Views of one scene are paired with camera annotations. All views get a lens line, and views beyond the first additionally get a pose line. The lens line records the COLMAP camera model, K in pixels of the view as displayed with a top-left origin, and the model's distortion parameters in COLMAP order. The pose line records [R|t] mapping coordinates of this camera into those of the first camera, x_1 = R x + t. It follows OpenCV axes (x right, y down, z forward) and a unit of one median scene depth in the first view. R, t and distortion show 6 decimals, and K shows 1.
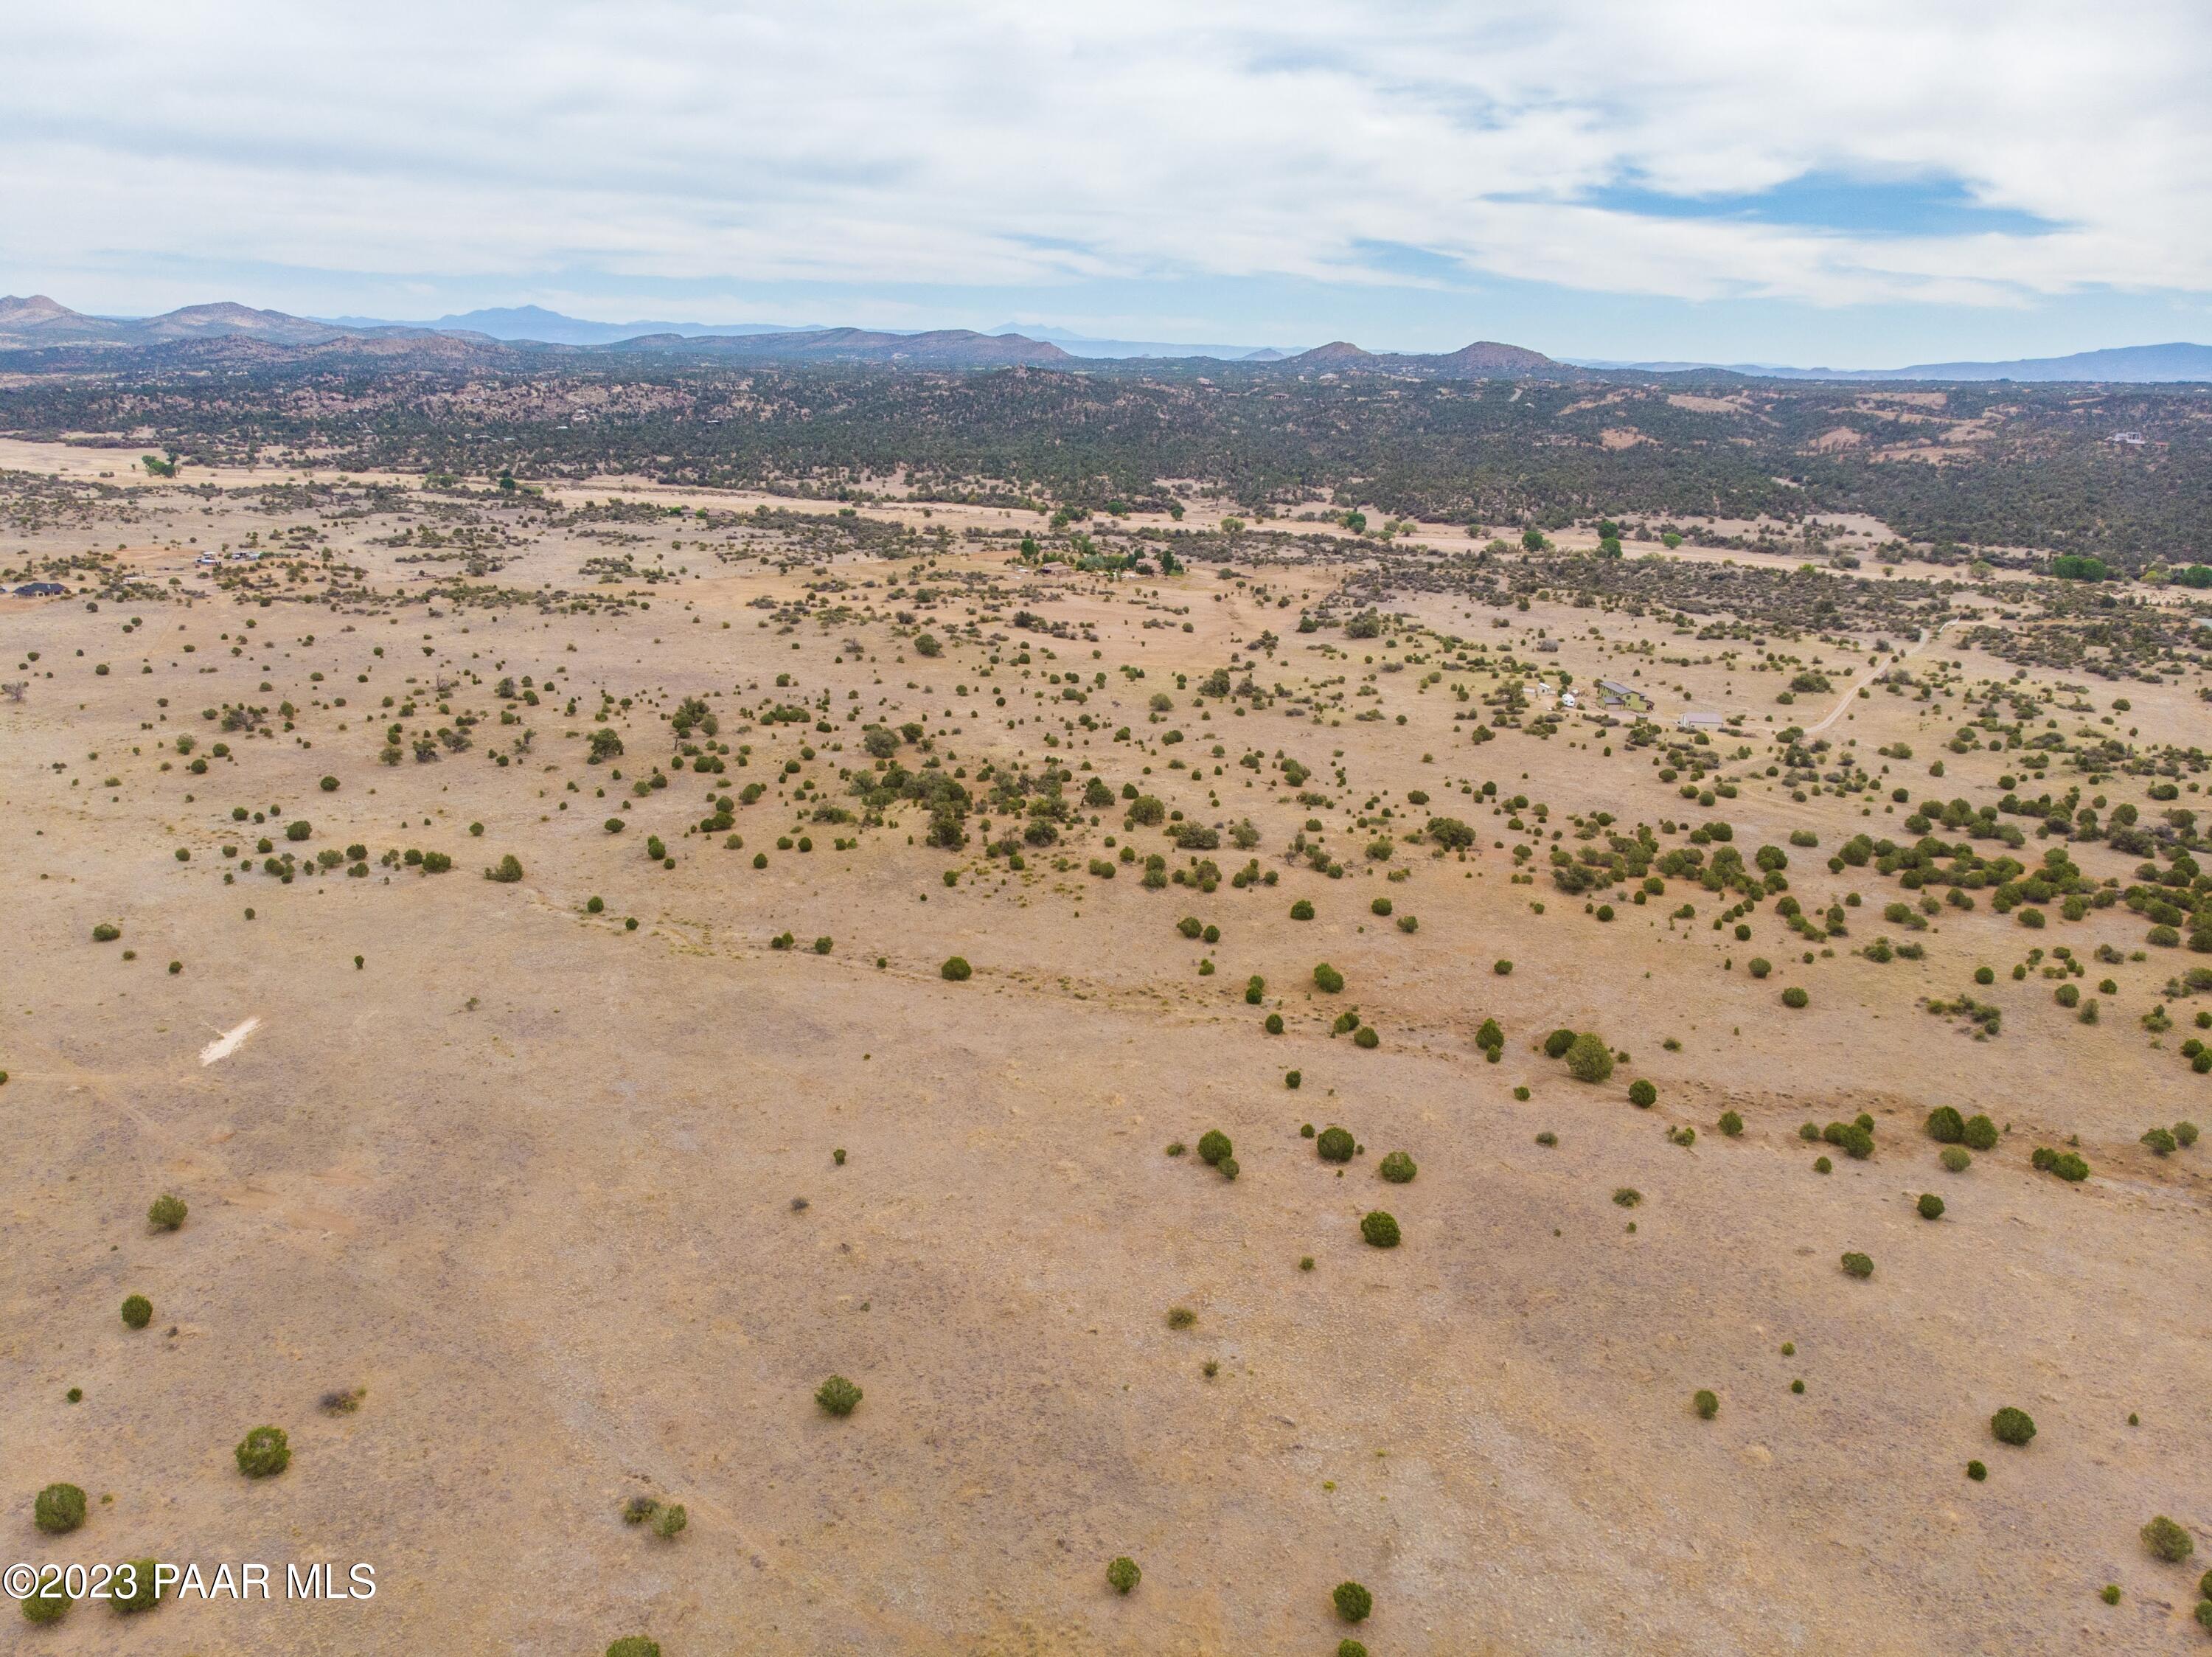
lens RADIAL K [[1640.0, 0, 1106.0], [0, 1640.0, 828.5], [0, 0, 1]] dist [-0.051083, 0.071593]
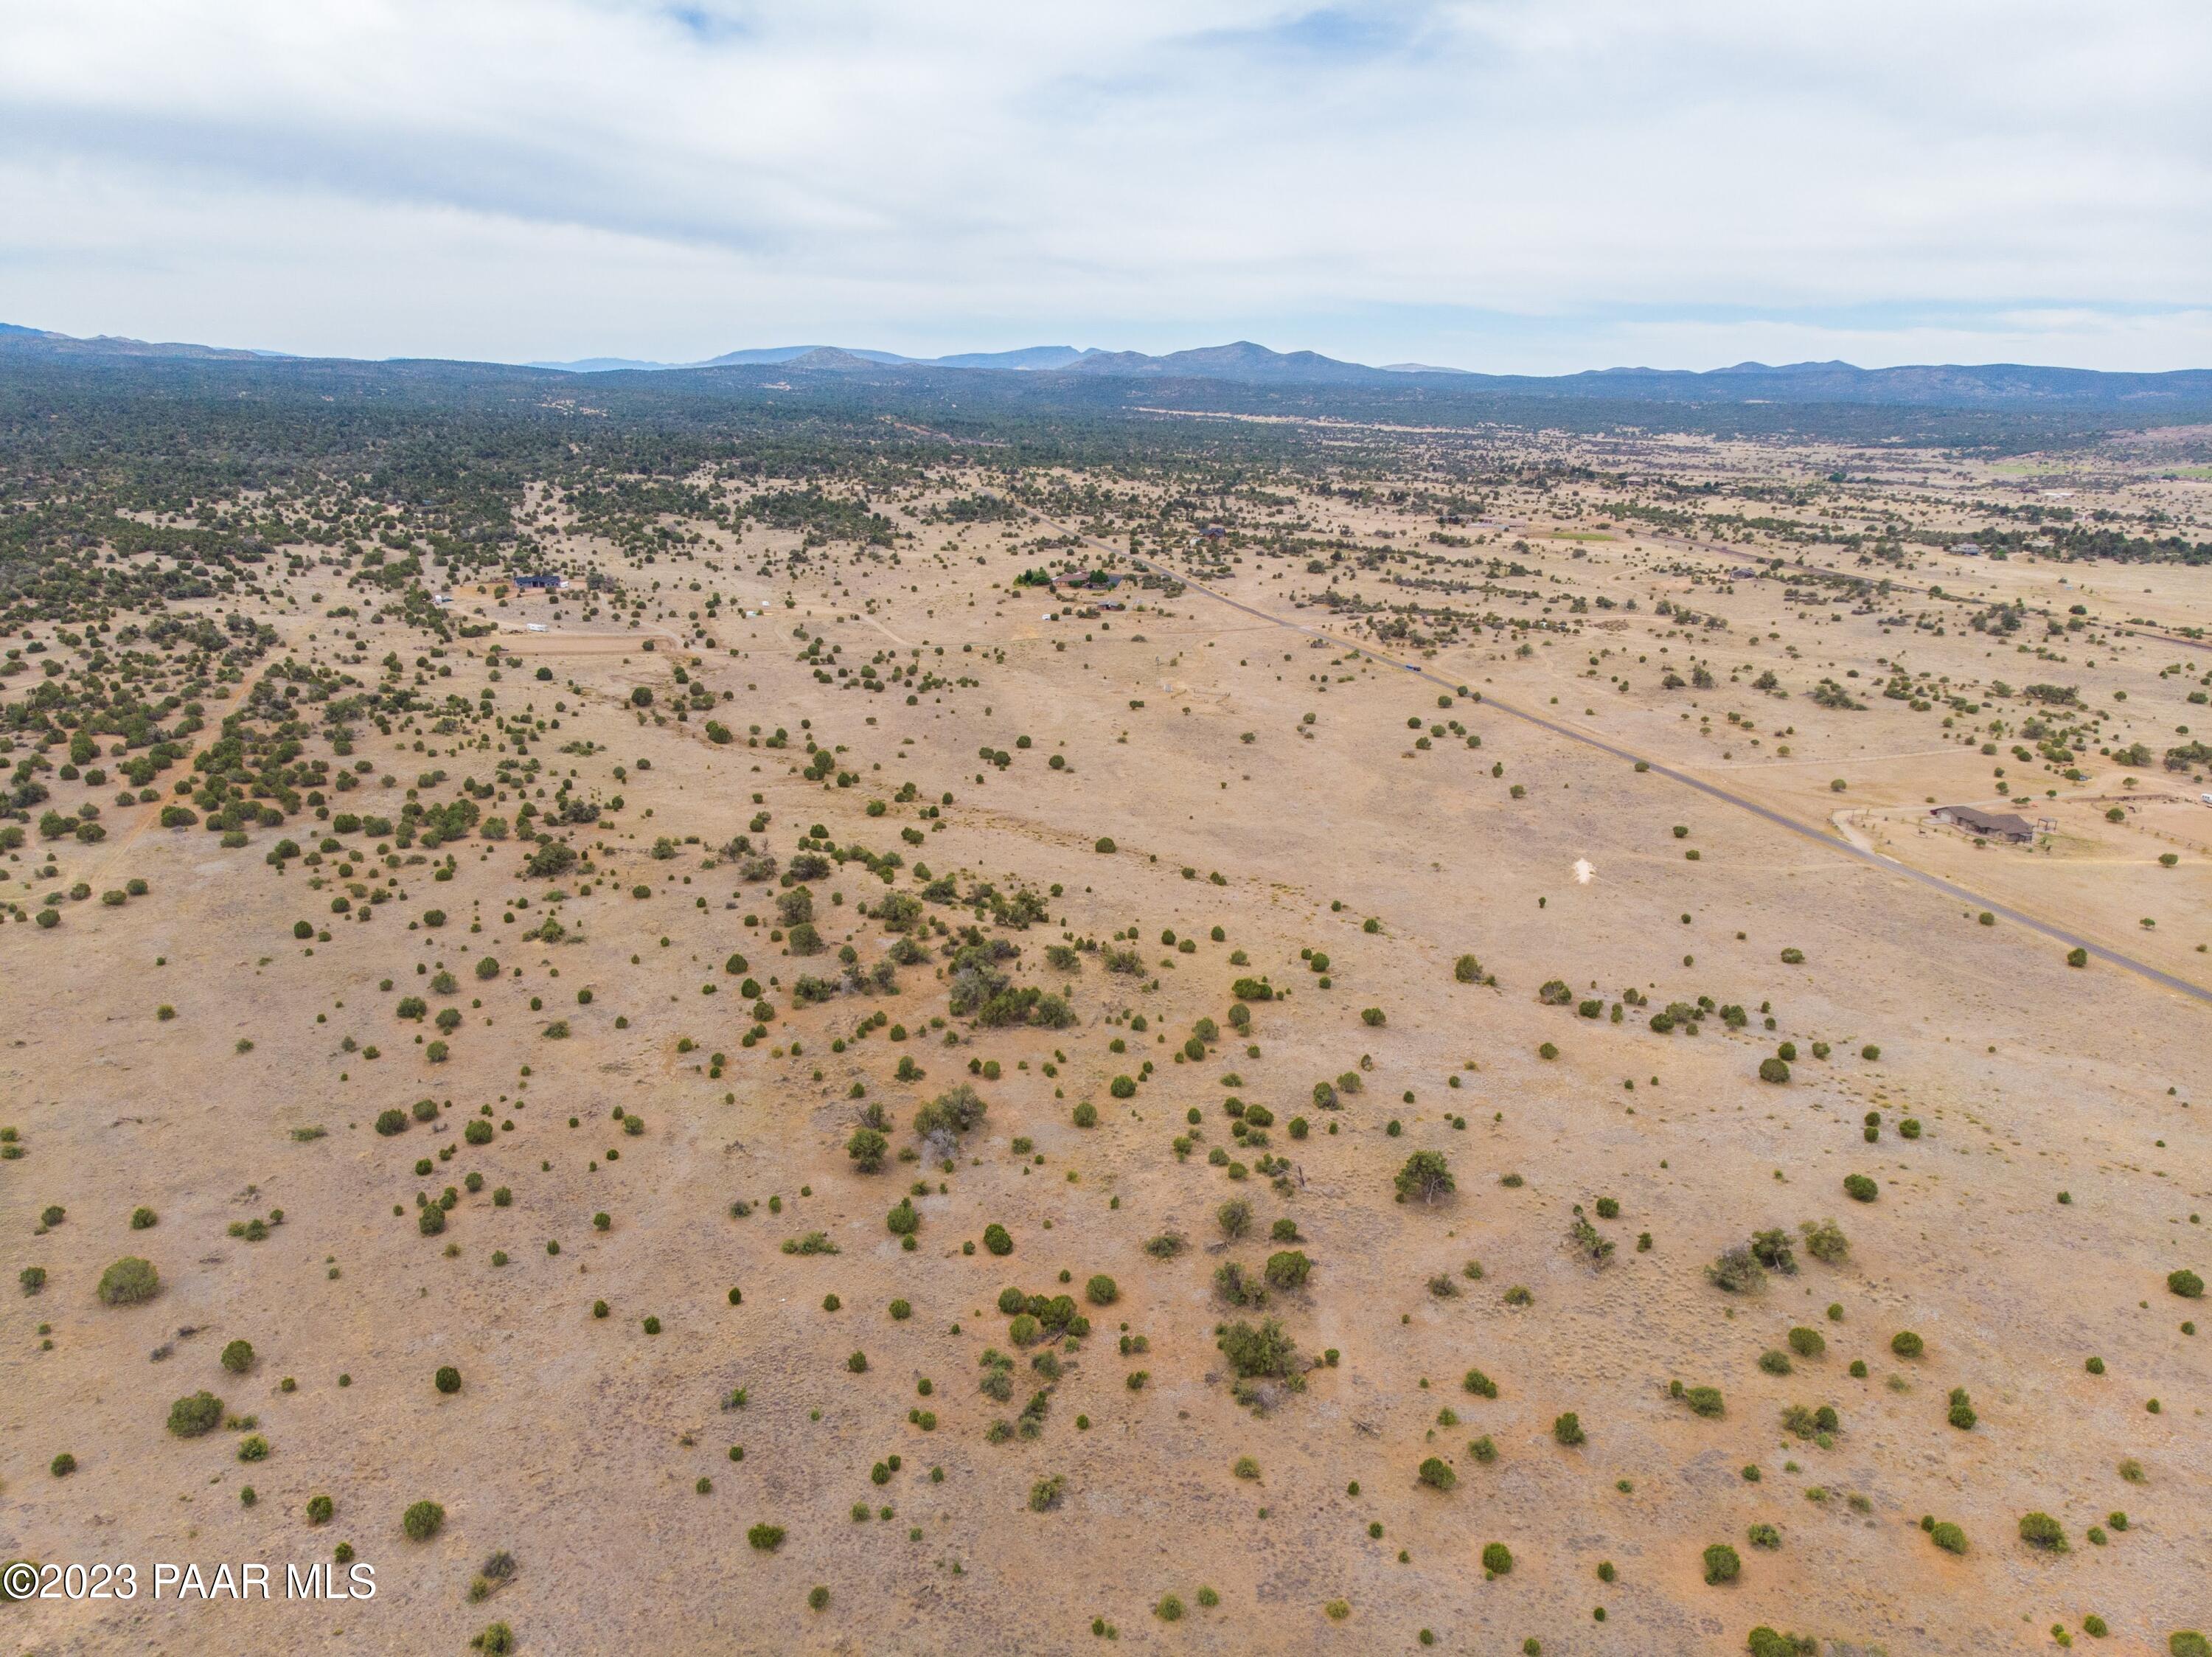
lens RADIAL K [[1621.5, 0, 1106.0], [0, 1621.5, 828.5], [0, 0, 1]] dist [-0.004514, 0.018658]
pose [[-0.934552, -0.143930, 0.325417, -0.074470], [0.053328, 0.847556, 0.528020, -0.090845], [-0.351807, 0.510817, -0.784410, 0.286082]]
